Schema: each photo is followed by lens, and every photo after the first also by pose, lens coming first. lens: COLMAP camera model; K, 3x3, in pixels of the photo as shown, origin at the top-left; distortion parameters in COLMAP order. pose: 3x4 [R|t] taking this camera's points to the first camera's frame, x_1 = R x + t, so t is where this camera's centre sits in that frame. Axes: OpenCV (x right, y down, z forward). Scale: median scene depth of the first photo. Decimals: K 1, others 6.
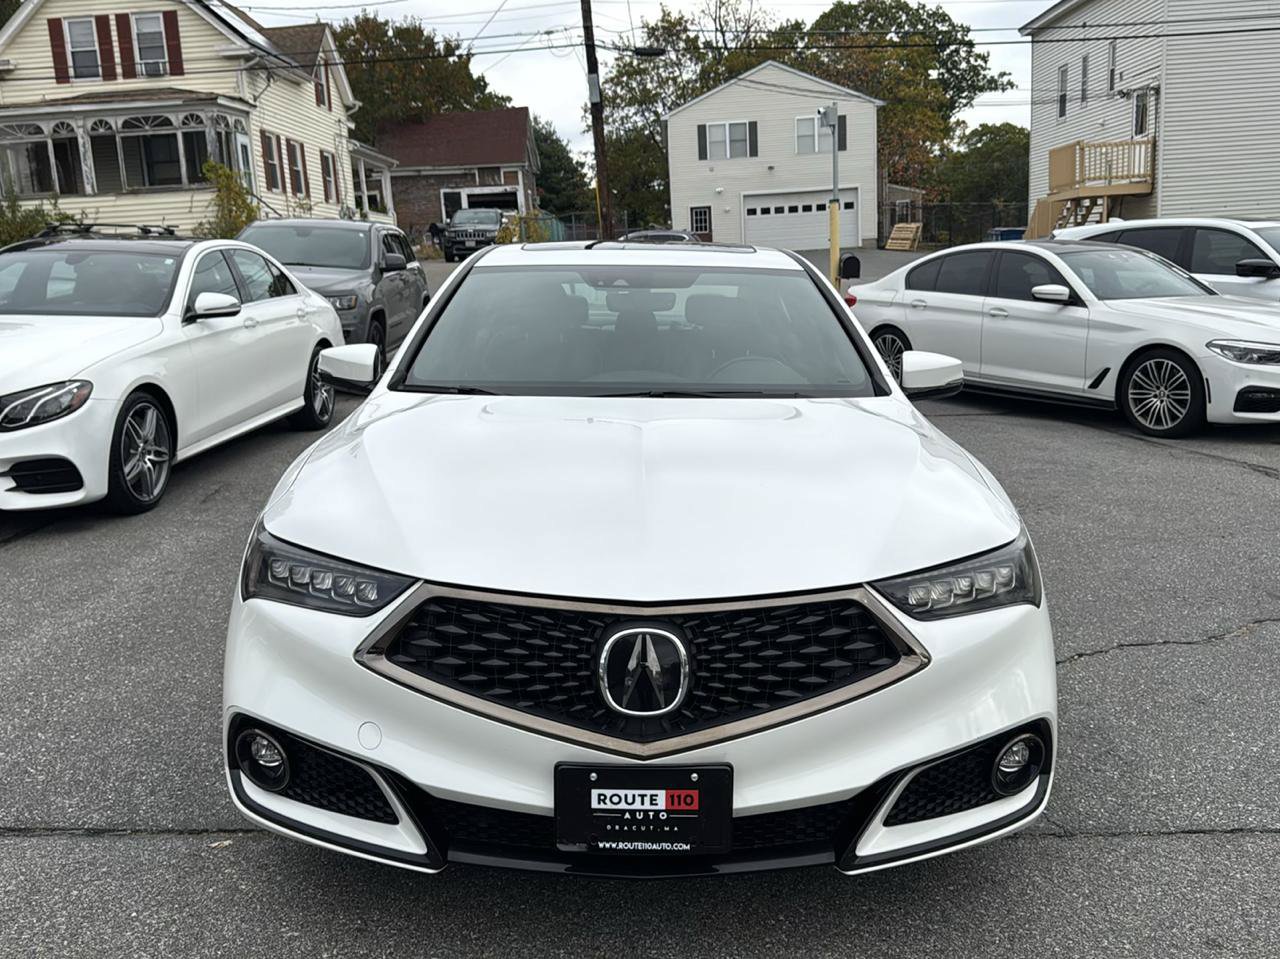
lens RADIAL K [[1151.6, 0, 640.0], [0, 1151.6, 479.5], [0, 0, 1]] dist [0.116799, -0.215332]
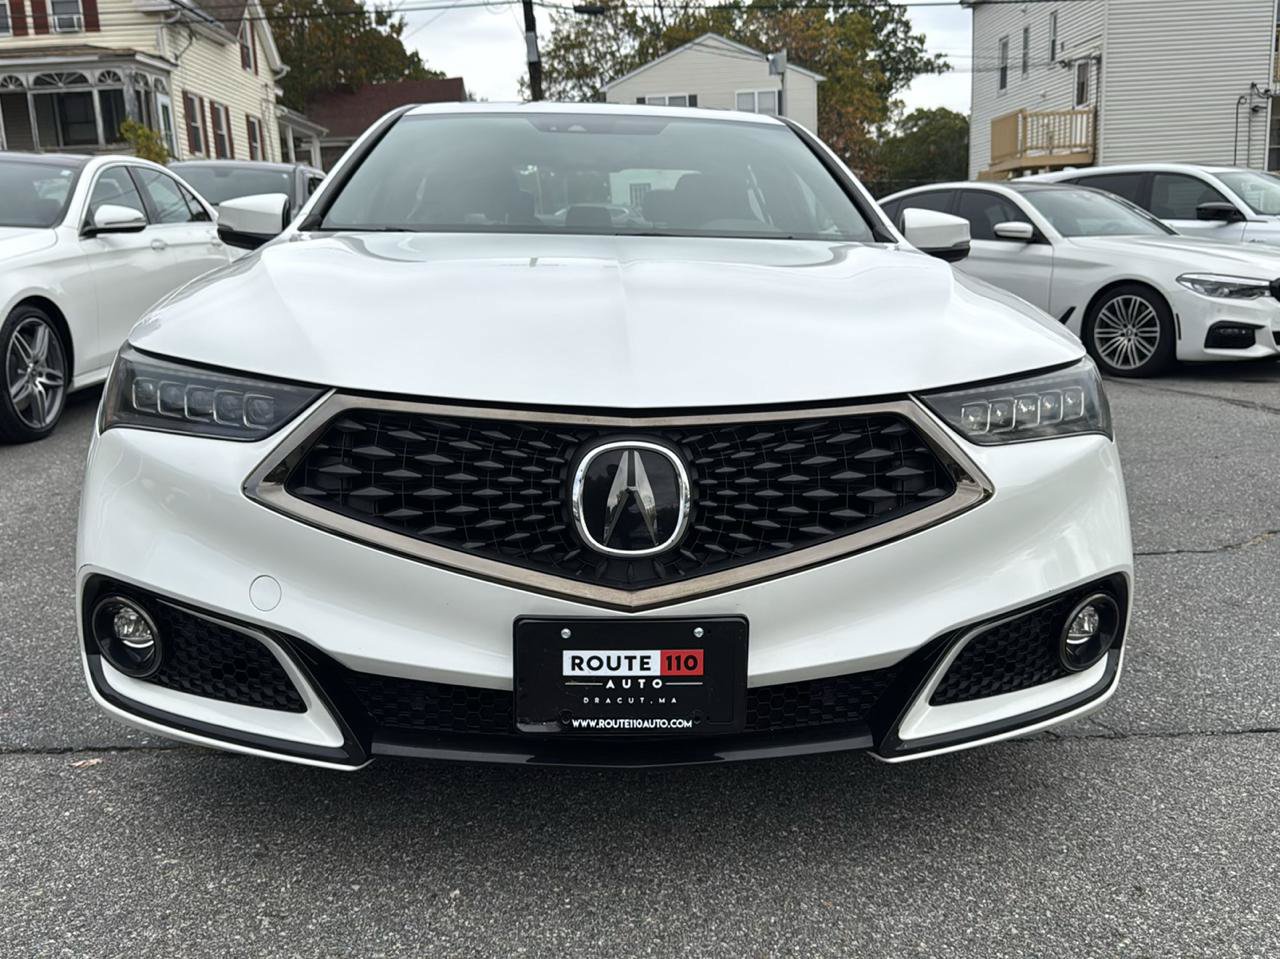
lens RADIAL K [[1158.5, 0, 643.2], [0, 1158.5, 477.7], [0, 0, 1]] dist [0.080937, -0.132987]
pose [[0.998442, -0.003677, 0.055669, -0.002290], [0.003073, 0.999936, 0.010918, 0.010747], [-0.055706, -0.010730, 0.998390, 0.017863]]
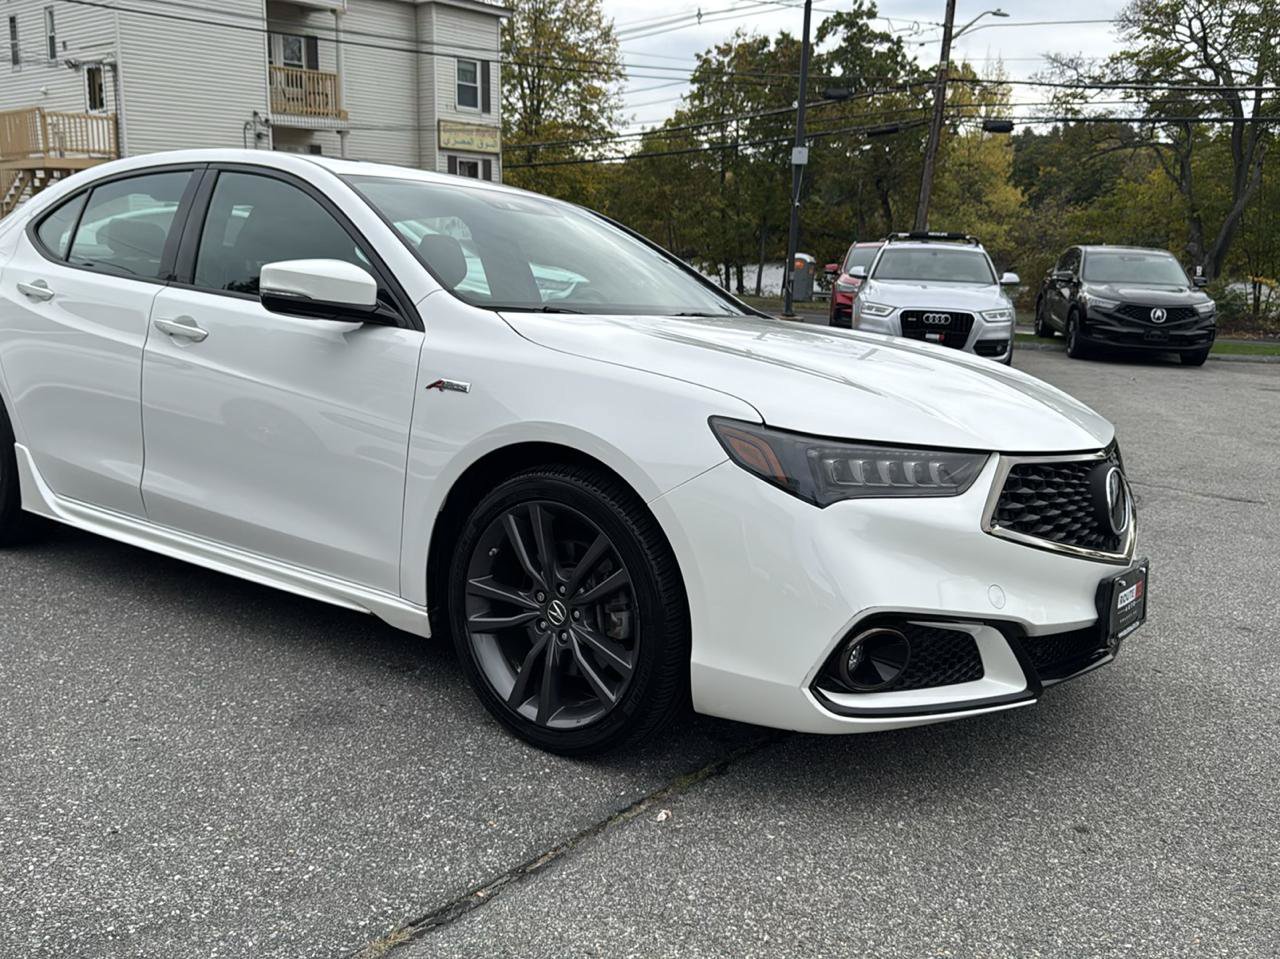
lens RADIAL K [[1152.8, 0, 642.7], [0, 1152.8, 487.3], [0, 0, 1]] dist [0.133421, -0.263396]
pose [[0.602161, -0.108893, 0.790913, -0.103401], [0.095968, 0.993344, 0.063698, 0.001287], [-0.792585, 0.037546, 0.608604, 0.048403]]
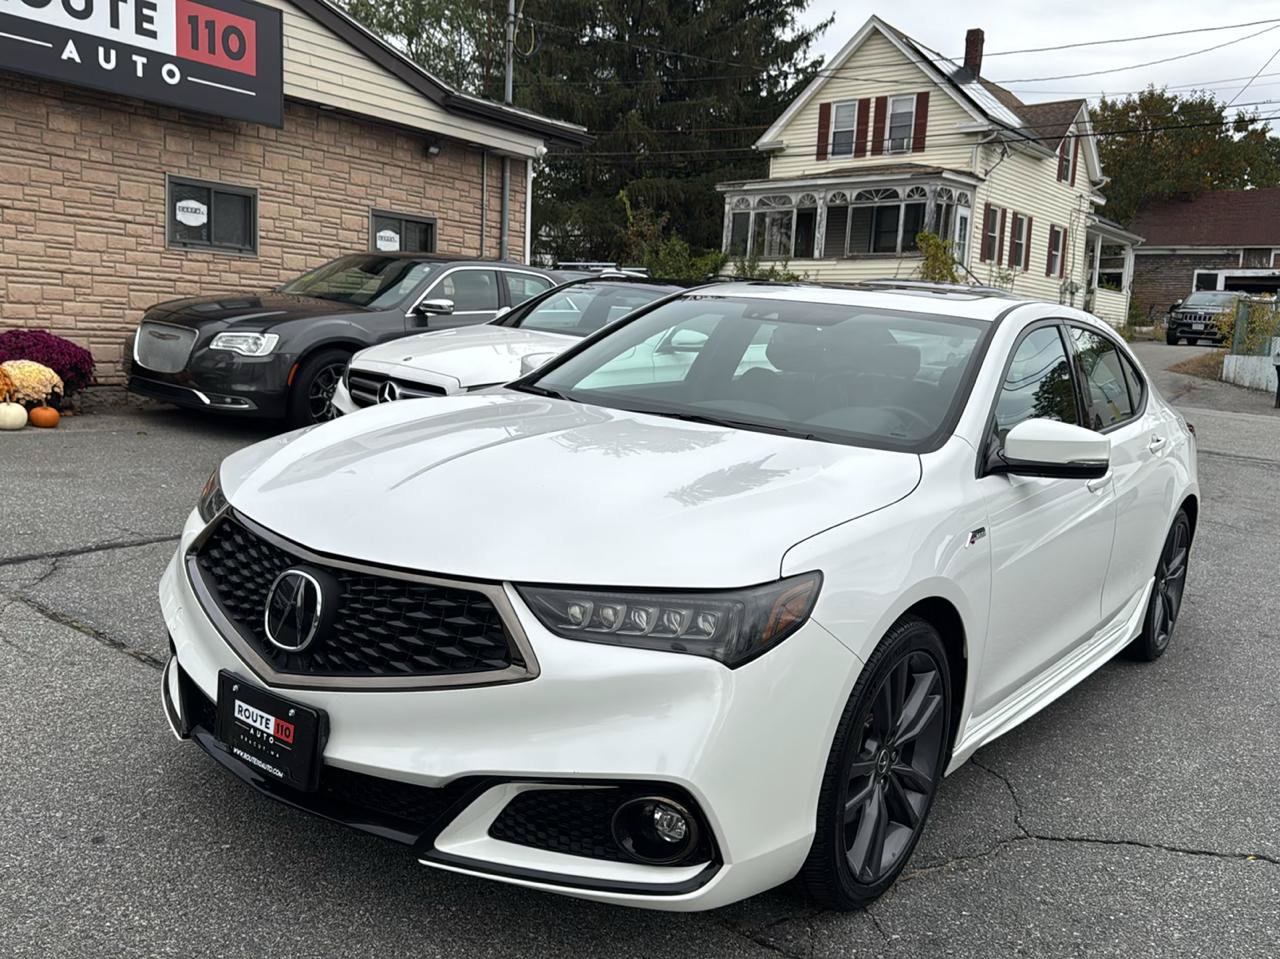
lens RADIAL K [[1151.6, 0, 640.0], [0, 1151.6, 479.5], [0, 0, 1]] dist [0.116799, -0.215332]
pose [[0.804469, 0.155707, -0.573224, 0.065636], [-0.191222, 0.981545, -0.001742, -0.001240], [0.562374, 0.111014, 0.819397, 0.019547]]
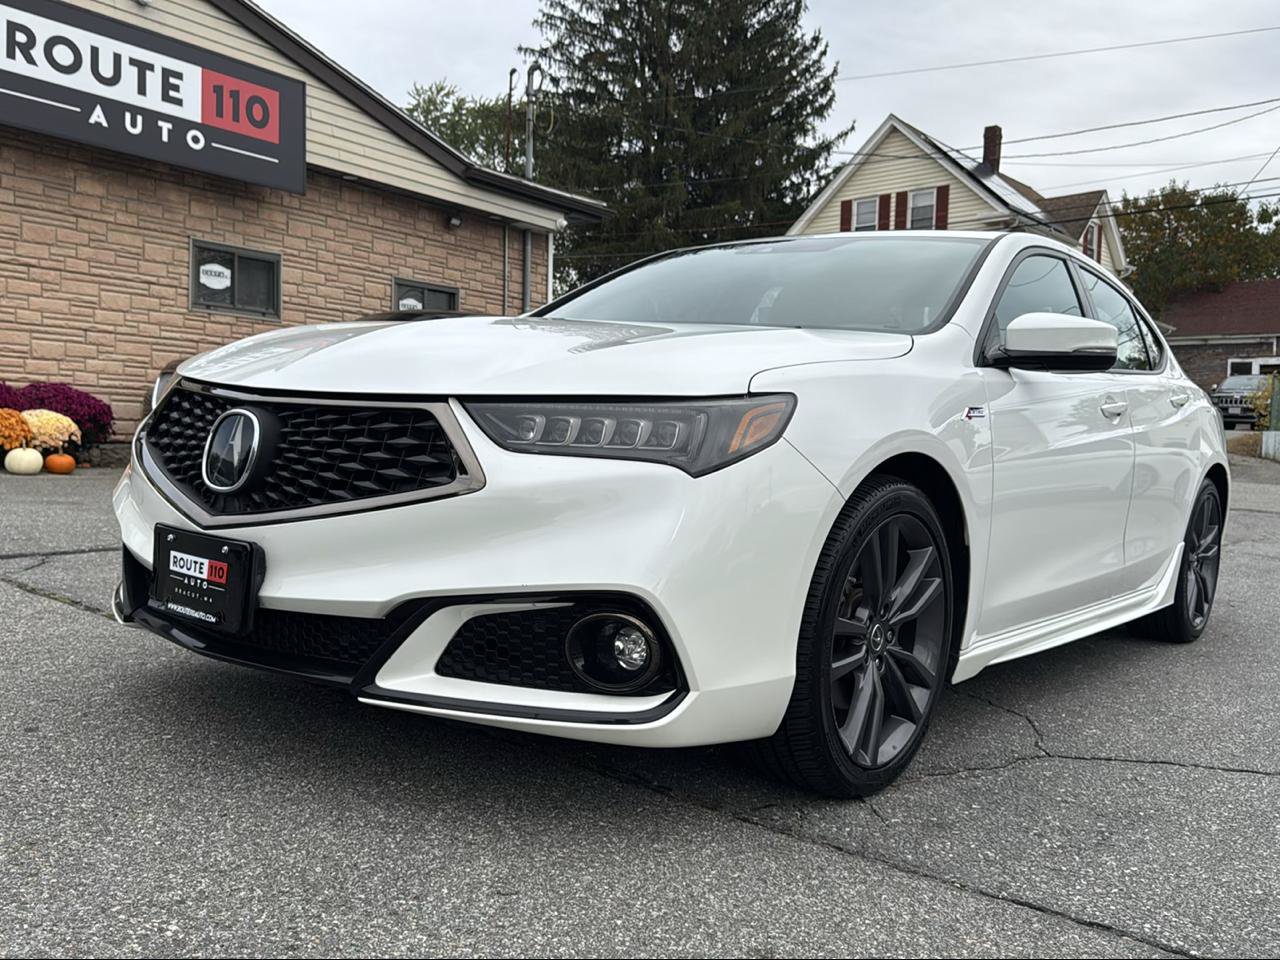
lens RADIAL K [[1145.0, 0, 636.3], [0, 1145.0, 481.1], [0, 0, 1]] dist [0.174531, -0.350087]
pose [[0.786630, 0.086252, -0.611371, 0.068619], [-0.175770, 0.980506, -0.087828, 0.016421], [0.591878, 0.176548, 0.786455, 0.029748]]
